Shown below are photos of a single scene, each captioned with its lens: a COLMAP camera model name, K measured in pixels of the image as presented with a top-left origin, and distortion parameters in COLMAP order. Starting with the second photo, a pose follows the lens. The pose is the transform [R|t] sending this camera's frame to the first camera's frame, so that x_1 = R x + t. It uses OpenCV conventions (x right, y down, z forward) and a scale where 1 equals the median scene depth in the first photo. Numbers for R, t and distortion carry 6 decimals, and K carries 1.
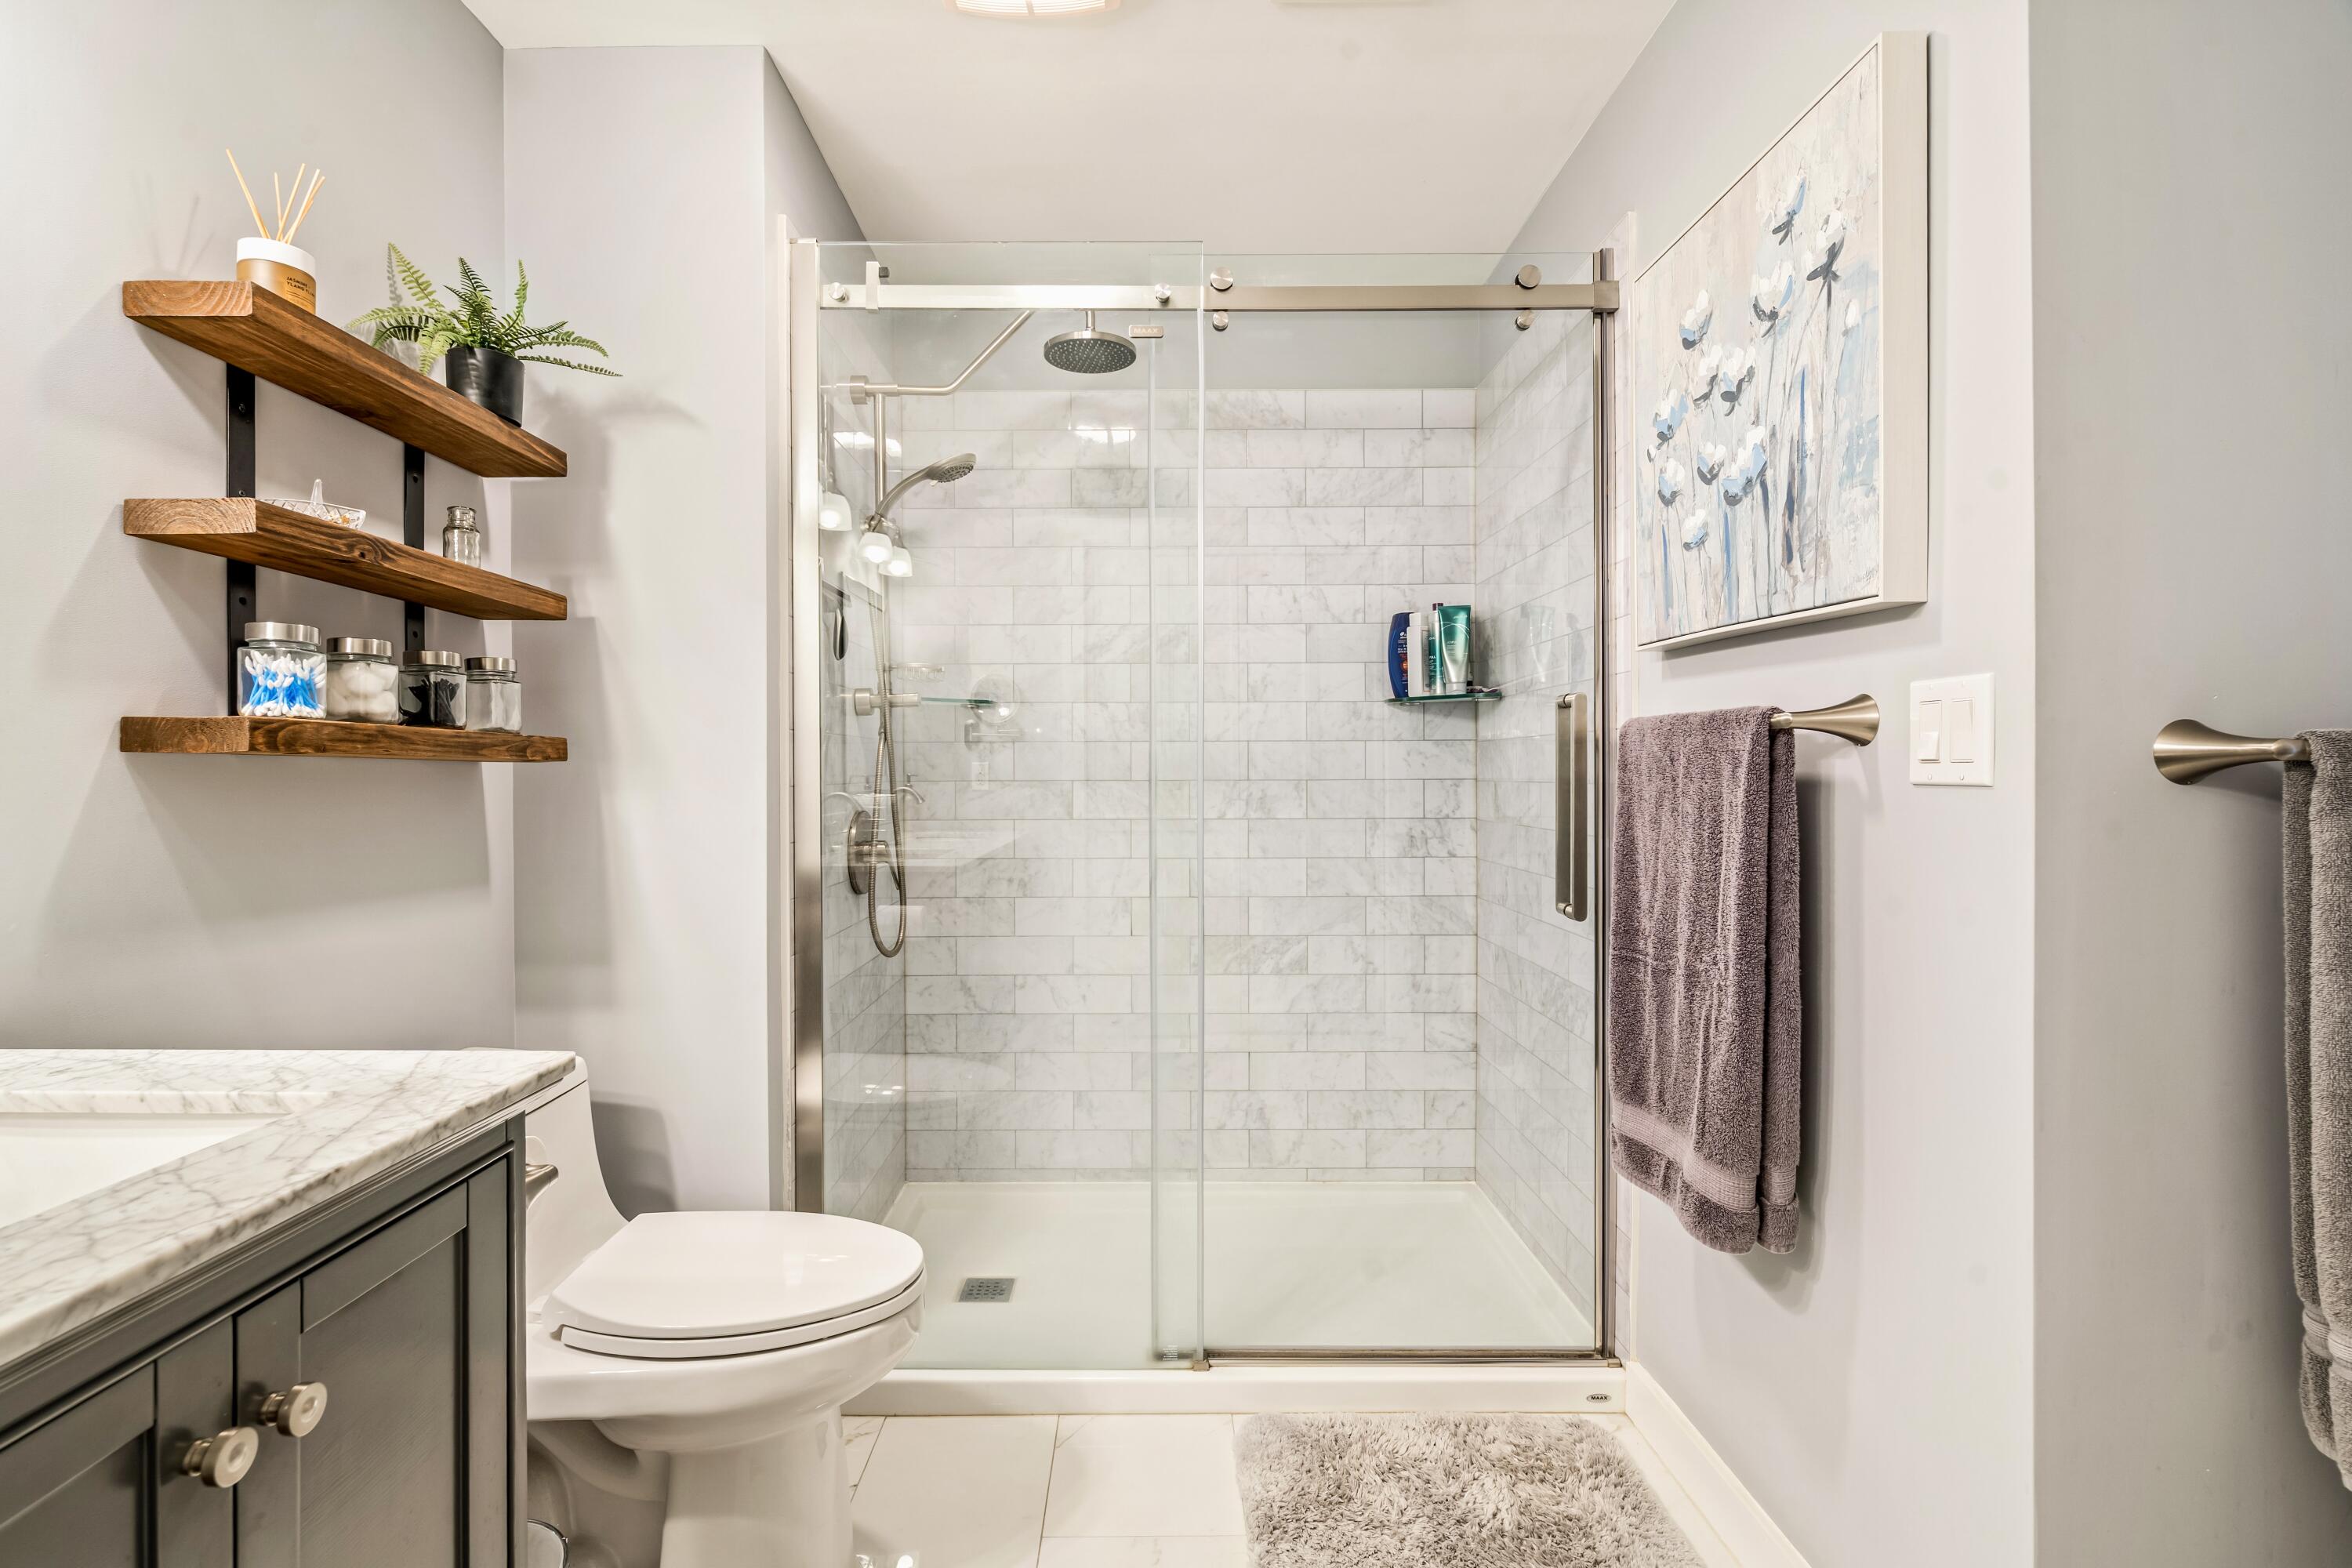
lens RADIAL K [[1075.6, 0, 1164.1], [0, 1075.6, 779.8], [0, 0, 1]] dist [-0.001949, 0.000805]
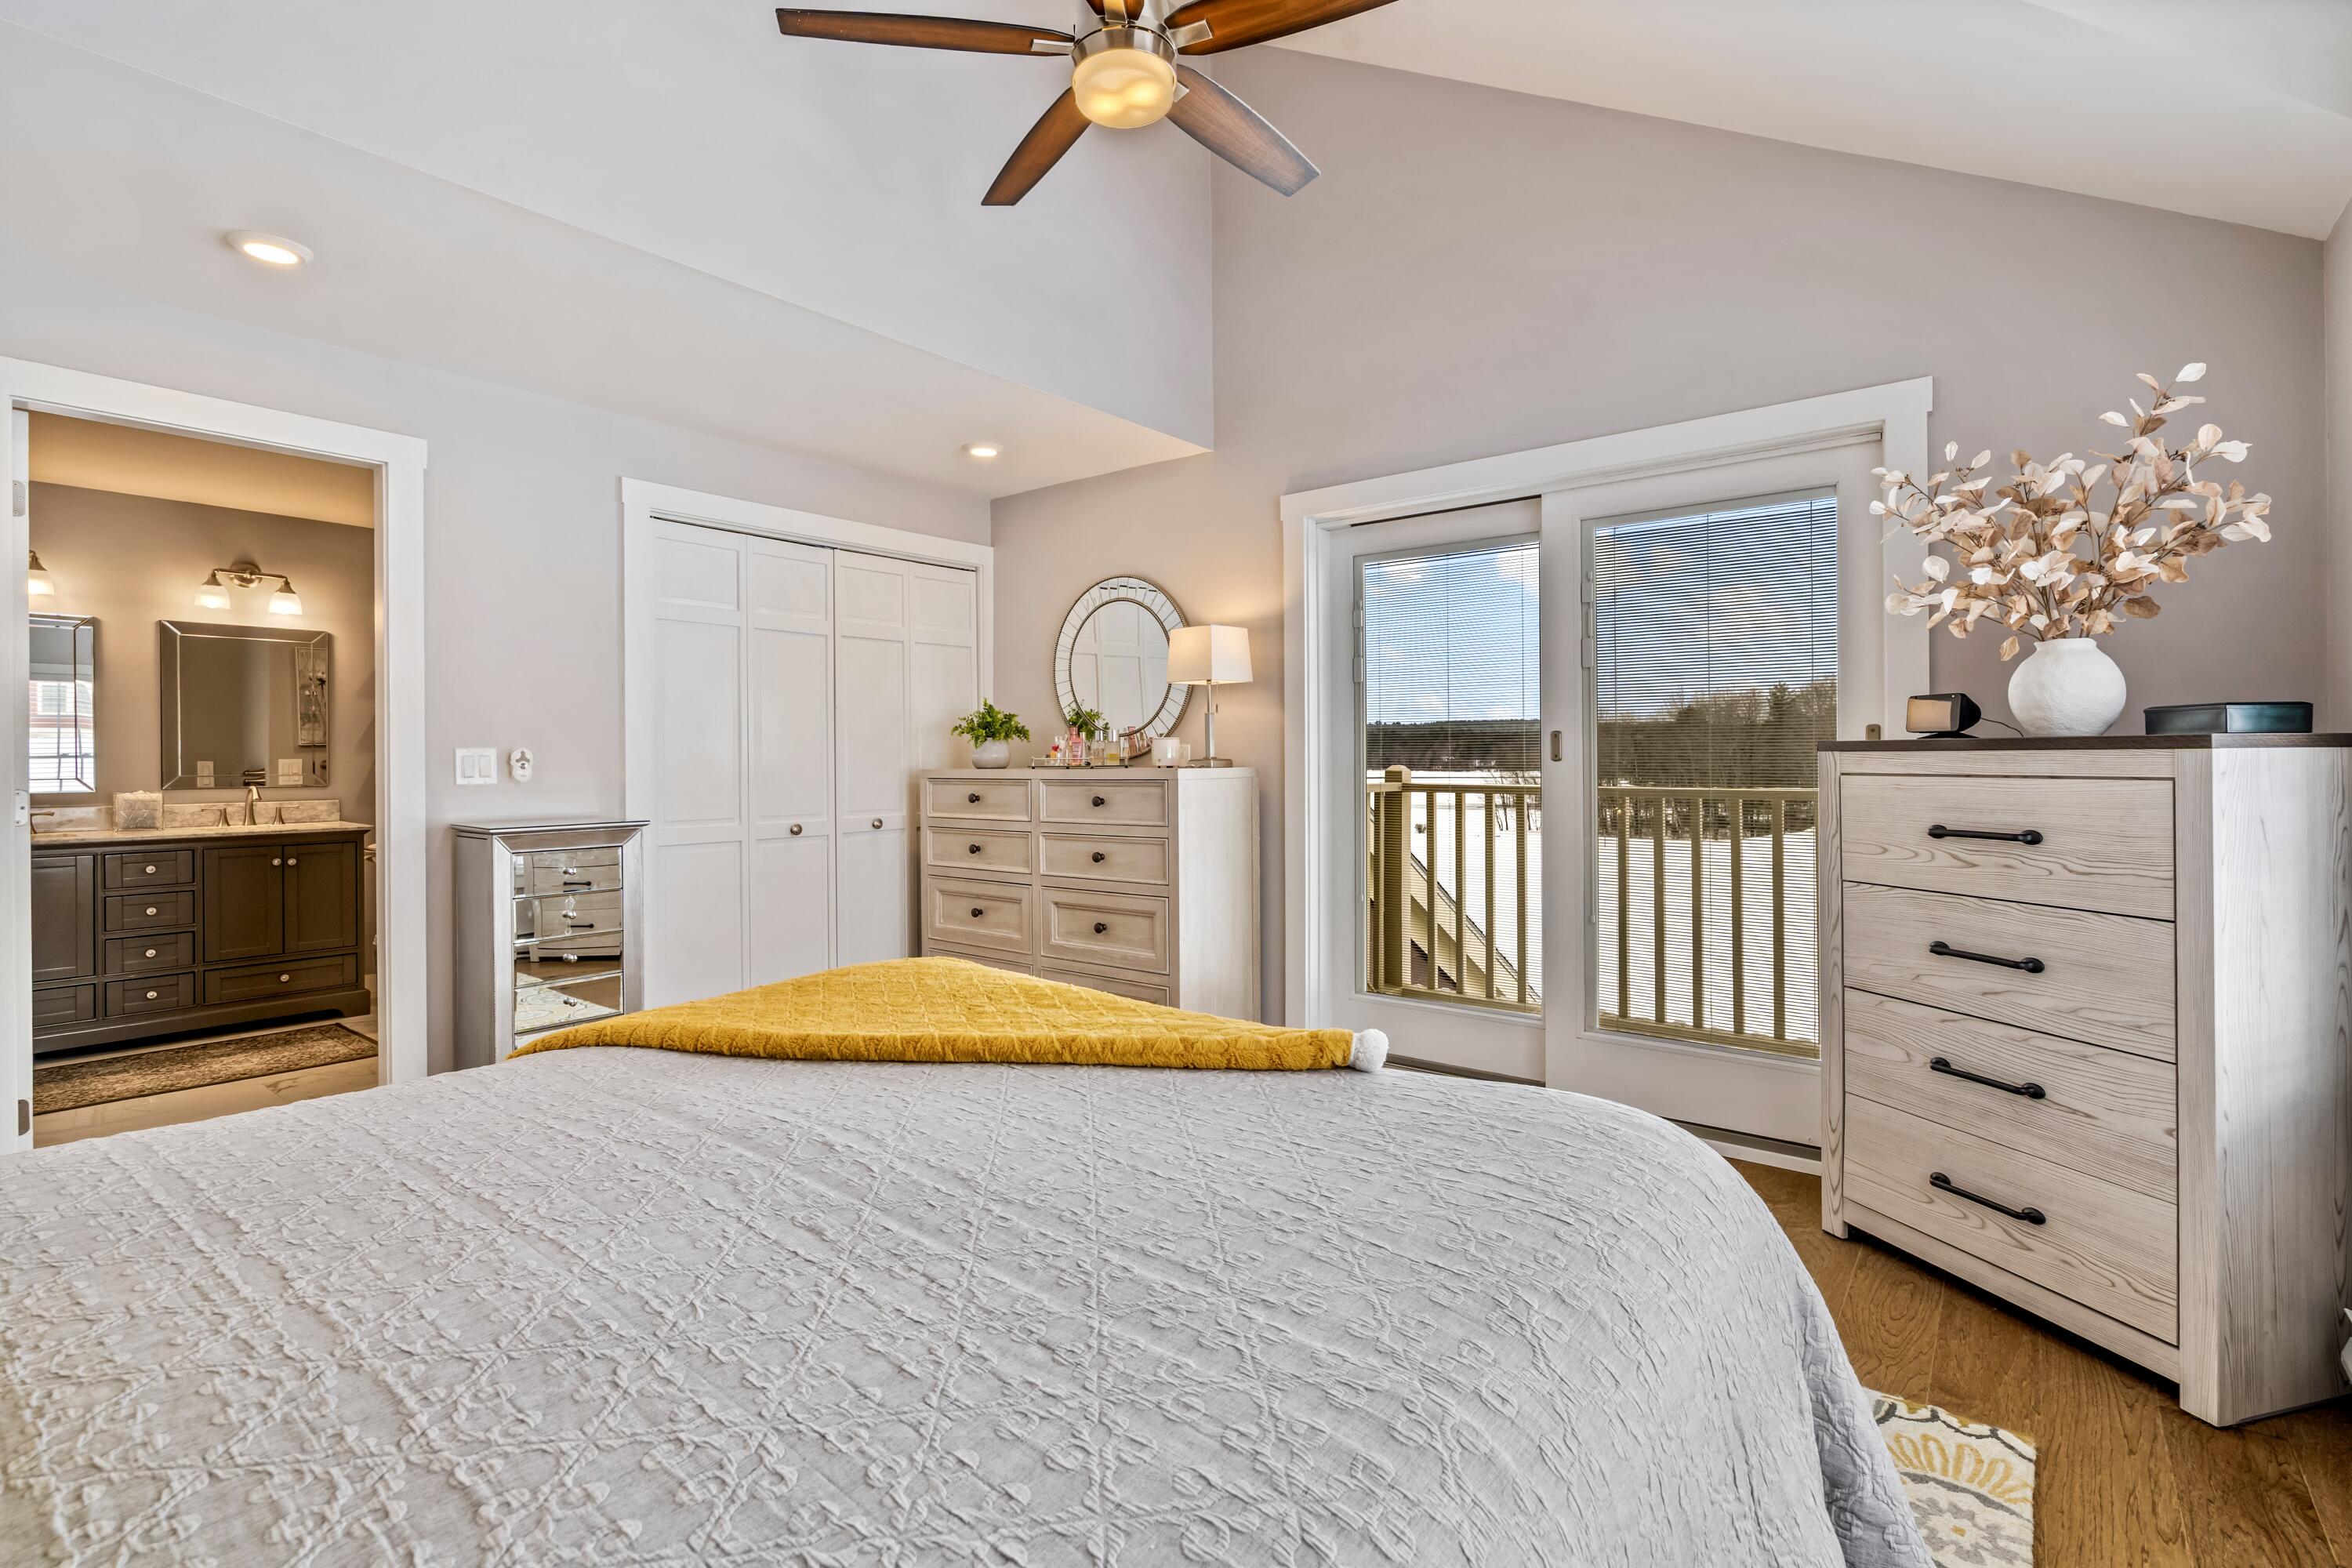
lens RADIAL K [[1085.3, 0, 1175.4], [0, 1085.3, 756.6], [0, 0, 1]] dist [-0.001503, 0.000345]
pose [[0.778907, -0.000755, -0.627139, 3.081063], [-0.002242, 0.999990, -0.003989, -0.033182], [0.627136, 0.004513, 0.778897, -0.342095]]
